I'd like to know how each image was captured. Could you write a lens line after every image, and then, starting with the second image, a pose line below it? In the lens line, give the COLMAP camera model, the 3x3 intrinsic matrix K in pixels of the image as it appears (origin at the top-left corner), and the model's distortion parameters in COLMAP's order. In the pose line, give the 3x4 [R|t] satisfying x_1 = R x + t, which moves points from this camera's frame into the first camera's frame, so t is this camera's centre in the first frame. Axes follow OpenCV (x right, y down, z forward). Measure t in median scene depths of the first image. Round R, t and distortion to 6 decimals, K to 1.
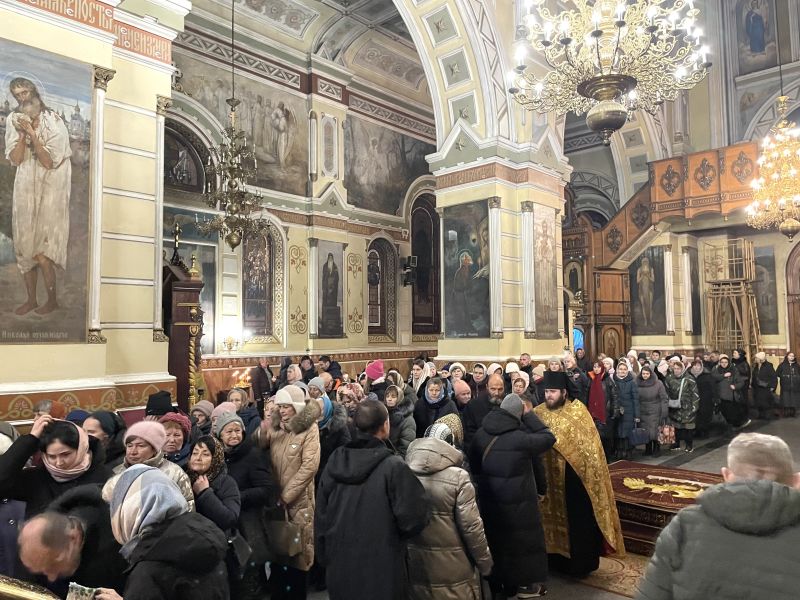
lens RADIAL K [[606.1, 0, 400.0], [0, 606.1, 300.0], [0, 0, 1]] dist [0.001331, -0.000114]
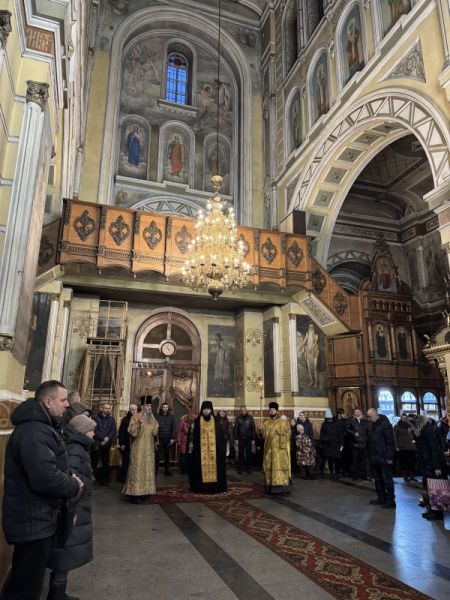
lens RADIAL K [[419.0, 0, 225.0], [0, 419.0, 300.0], [0, 0, 1]] dist [0.003333, 0.000561]
pose [[0.478289, 0.238814, 0.845108, 0.019972], [-0.070635, 0.969659, -0.234034, 0.051771], [-0.875357, 0.052242, 0.480646, 0.461589]]
